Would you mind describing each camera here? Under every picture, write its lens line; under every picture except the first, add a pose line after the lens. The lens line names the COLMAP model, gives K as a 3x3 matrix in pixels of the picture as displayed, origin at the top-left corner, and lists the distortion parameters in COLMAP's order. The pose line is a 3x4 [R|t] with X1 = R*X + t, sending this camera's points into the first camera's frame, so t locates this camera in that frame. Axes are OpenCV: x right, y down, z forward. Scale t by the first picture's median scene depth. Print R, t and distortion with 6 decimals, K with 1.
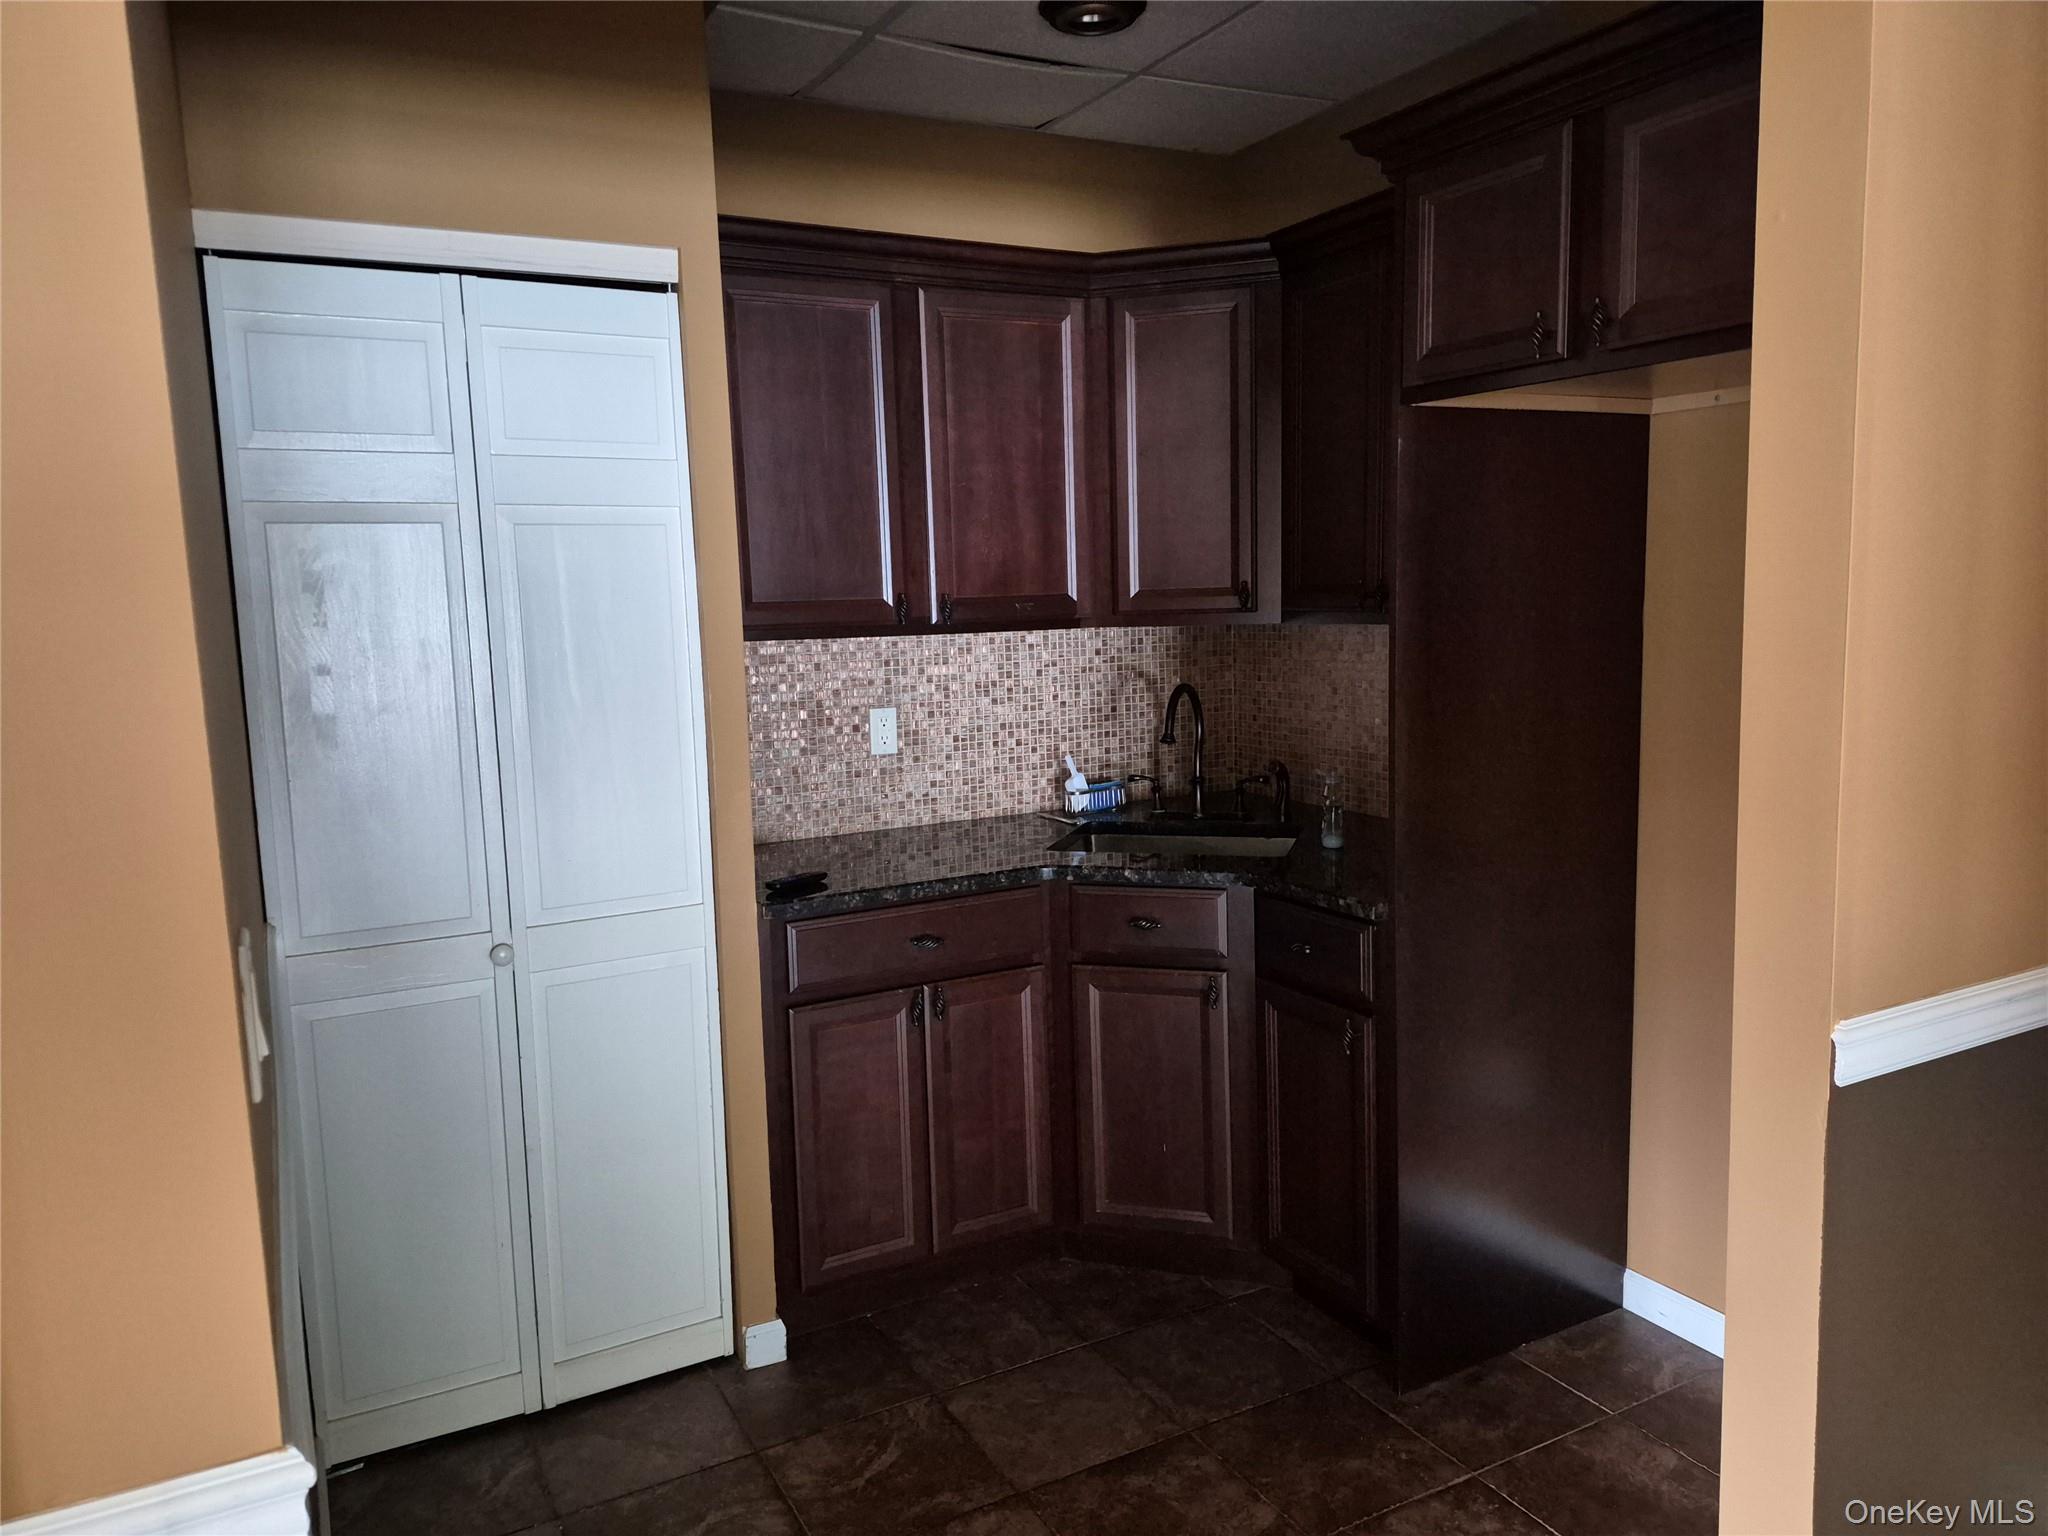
lens RADIAL K [[1371.6, 0, 1035.3], [0, 1371.6, 749.9], [0, 0, 1]] dist [0.145603, -0.197497]
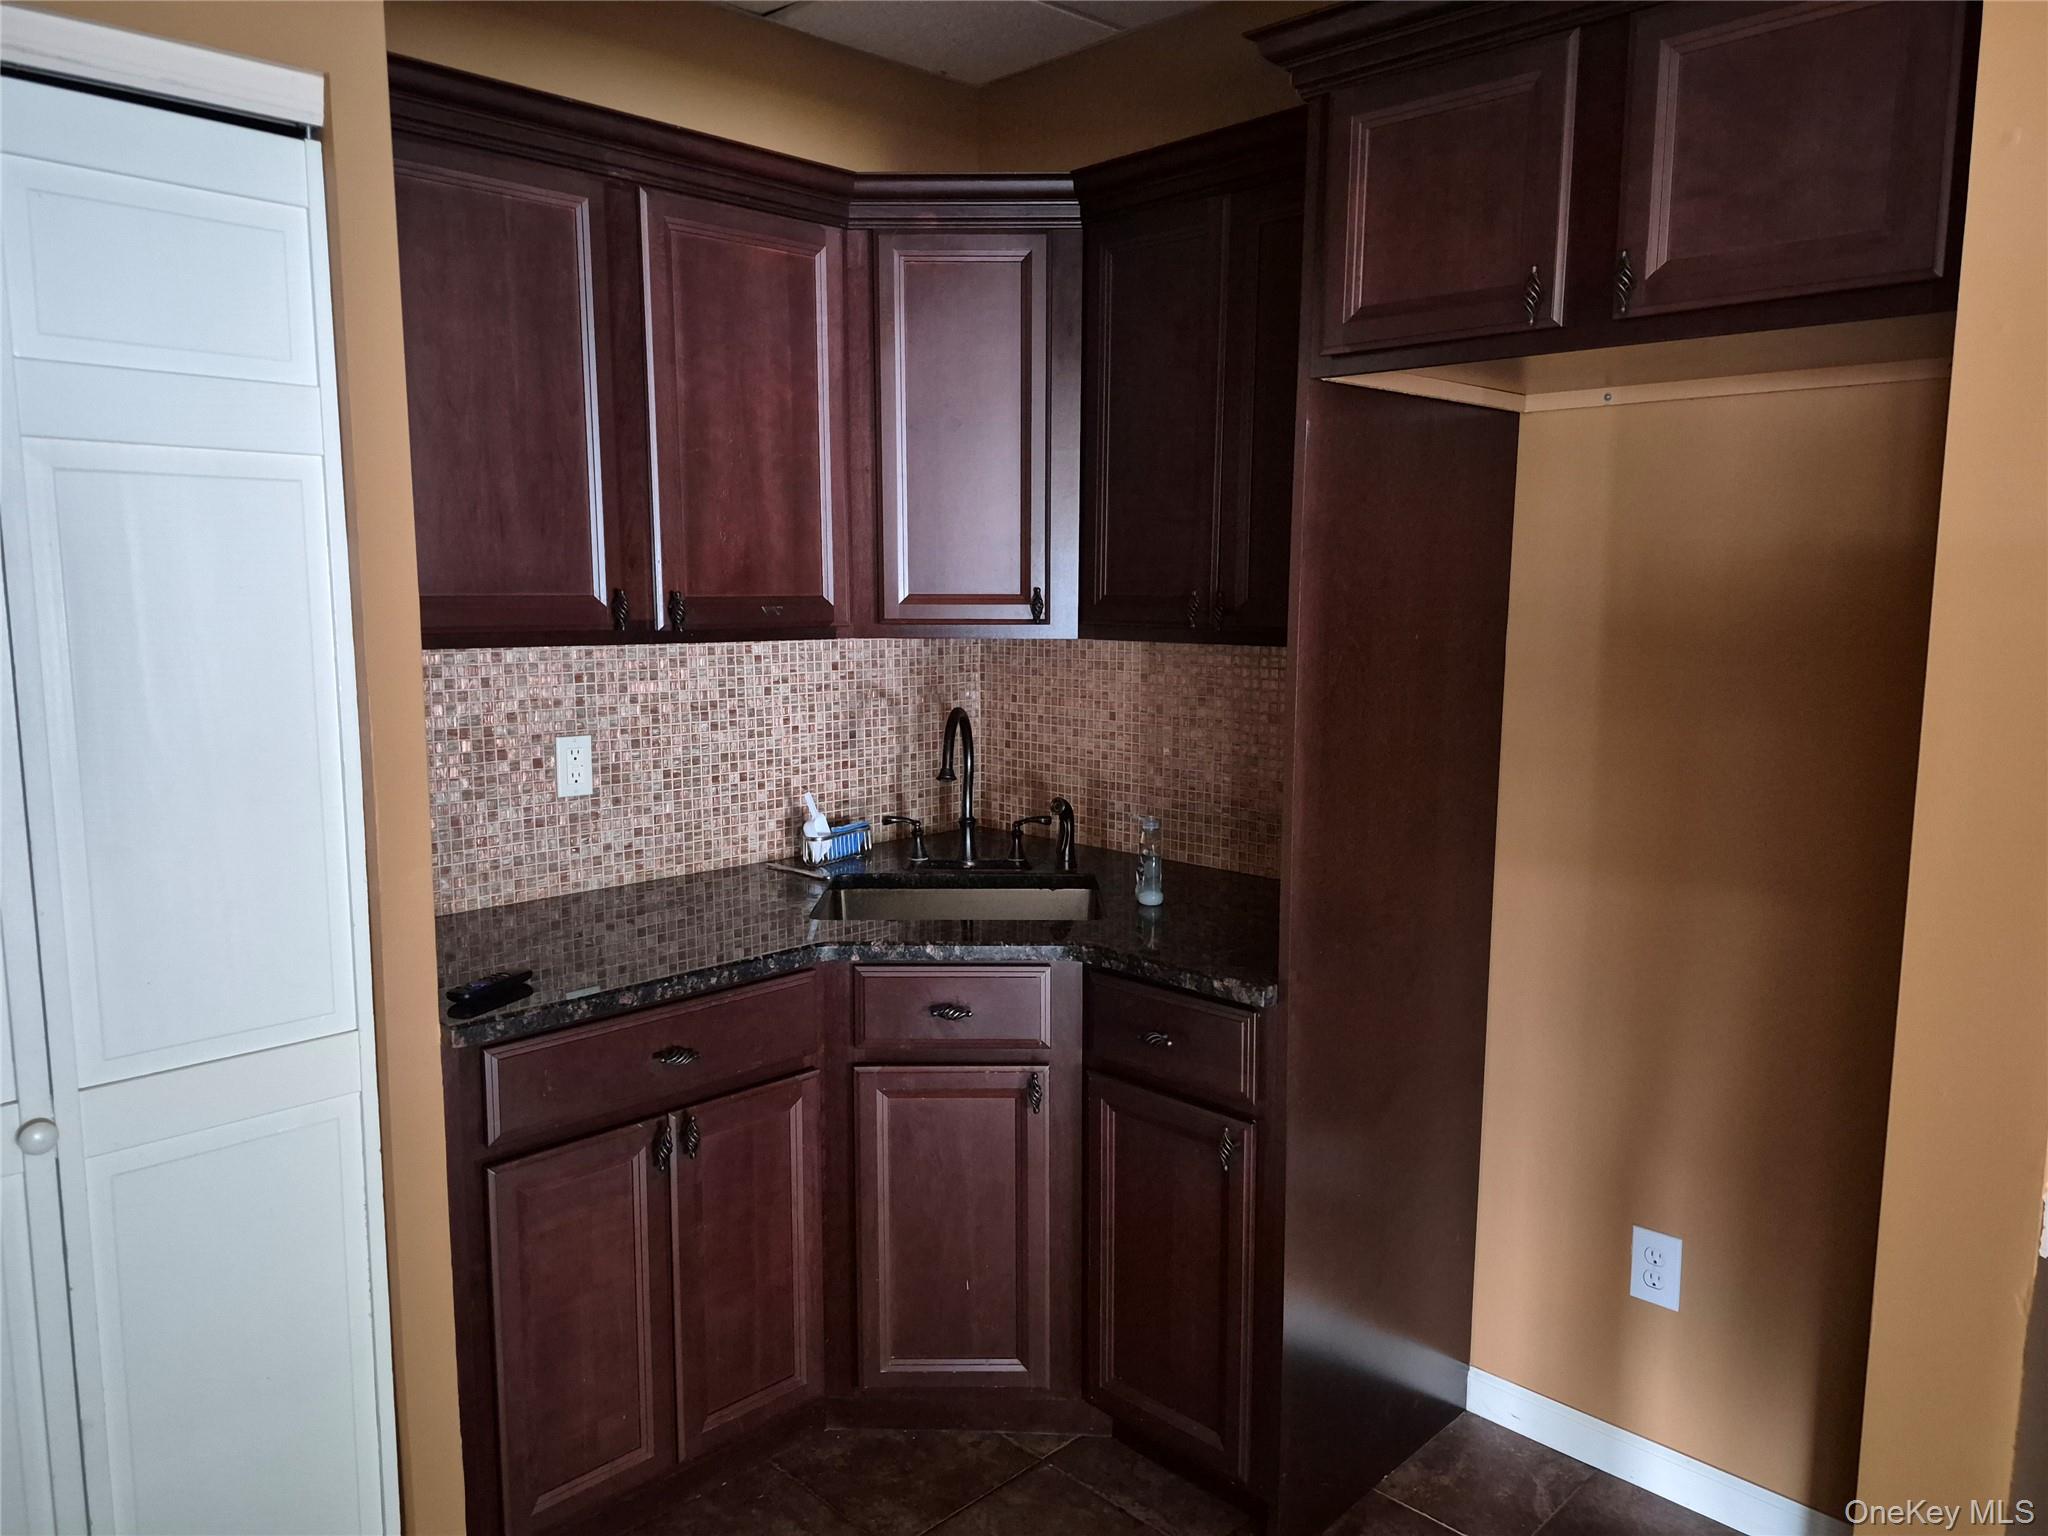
lens RADIAL K [[1412.5, 0, 1024.0], [0, 1412.5, 768.0], [0, 0, 1]] dist [0.130936, -0.179000]
pose [[0.963157, -0.006273, 0.268867, -0.086407], [0.003974, 0.999951, 0.009093, -0.019734], [-0.268911, -0.007689, 0.963134, 0.166657]]
